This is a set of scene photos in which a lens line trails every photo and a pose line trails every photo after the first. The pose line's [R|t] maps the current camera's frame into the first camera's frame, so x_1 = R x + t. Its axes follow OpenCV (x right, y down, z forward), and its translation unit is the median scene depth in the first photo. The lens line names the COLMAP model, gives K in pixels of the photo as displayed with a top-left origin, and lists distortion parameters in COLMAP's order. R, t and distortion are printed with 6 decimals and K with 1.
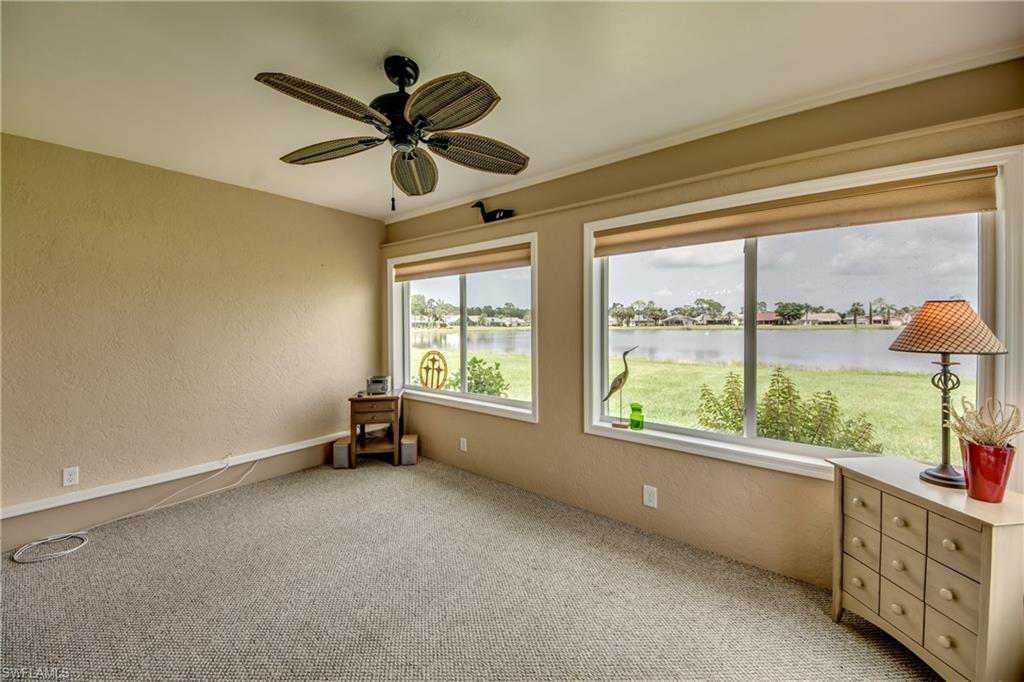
lens RADIAL K [[386.7, 0, 509.1], [0, 386.7, 330.0], [0, 0, 1]] dist [0.020804, -0.000216]
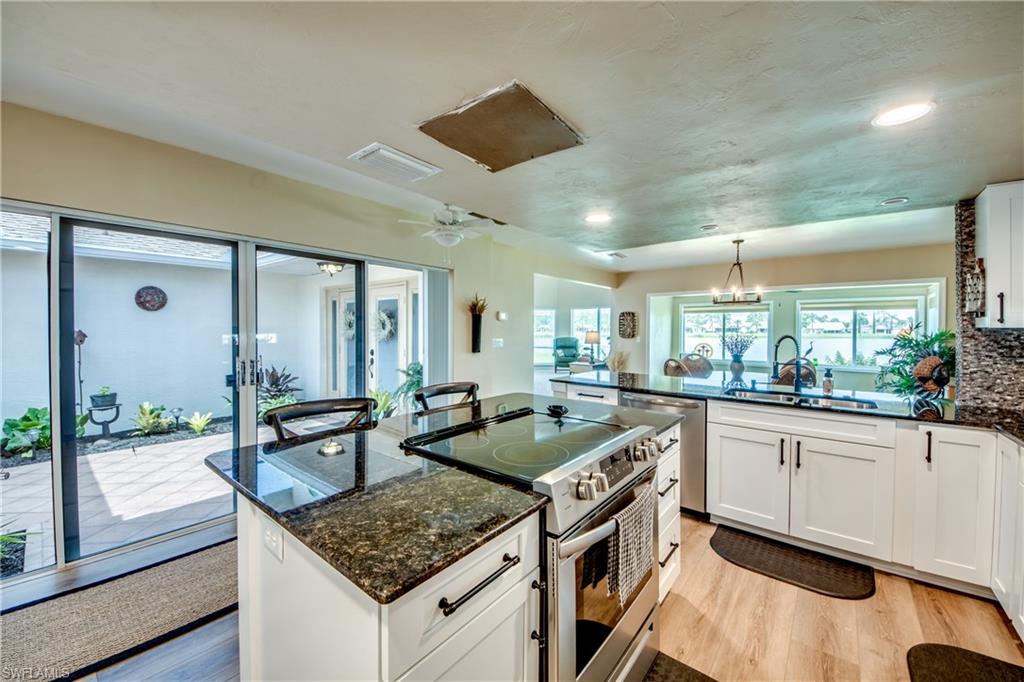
lens RADIAL K [[371.5, 0, 504.1], [0, 371.5, 329.2], [0, 0, 1]] dist [0.012199, -0.010985]
pose [[0.999195, 0.009954, -0.038872, -1.509226], [-0.010568, 0.999822, -0.015616, 0.019598], [0.038710, 0.016014, 0.999122, -1.543887]]
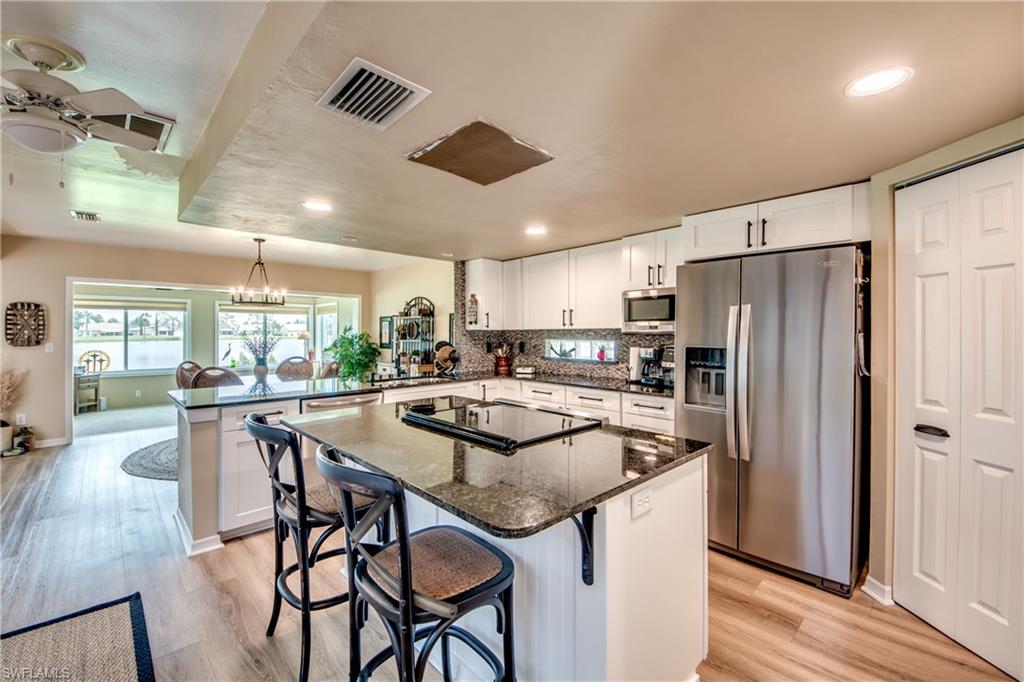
lens RADIAL K [[425.1, 0, 503.3], [0, 425.1, 335.7], [0, 0, 1]] dist [0.001946, -0.000074]
pose [[0.137910, -0.002314, 0.990442, -2.059348], [0.016005, 0.999872, 0.000108, 0.019512], [-0.990315, 0.015837, 0.137929, -1.225323]]
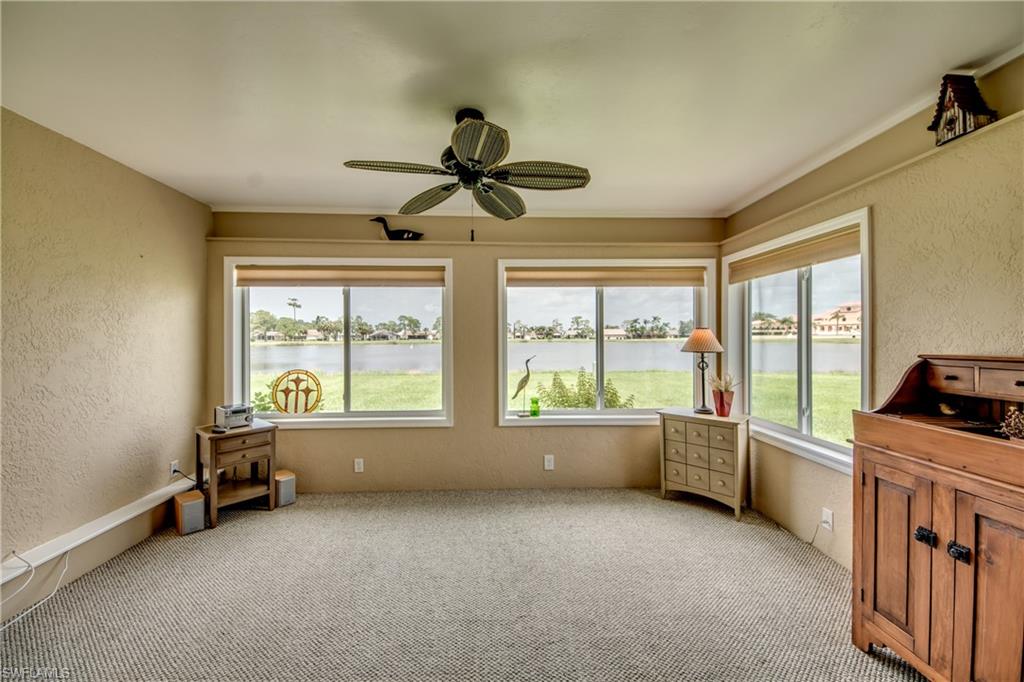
lens RADIAL K [[384.5, 0, 500.2], [0, 384.5, 337.3], [0, 0, 1]] dist [0.044511, -0.026979]
pose [[0.758371, 0.002196, 0.651820, -0.467369], [0.009787, 0.999843, -0.014756, -0.001948], [-0.651750, 0.017570, 0.758230, 0.039574]]
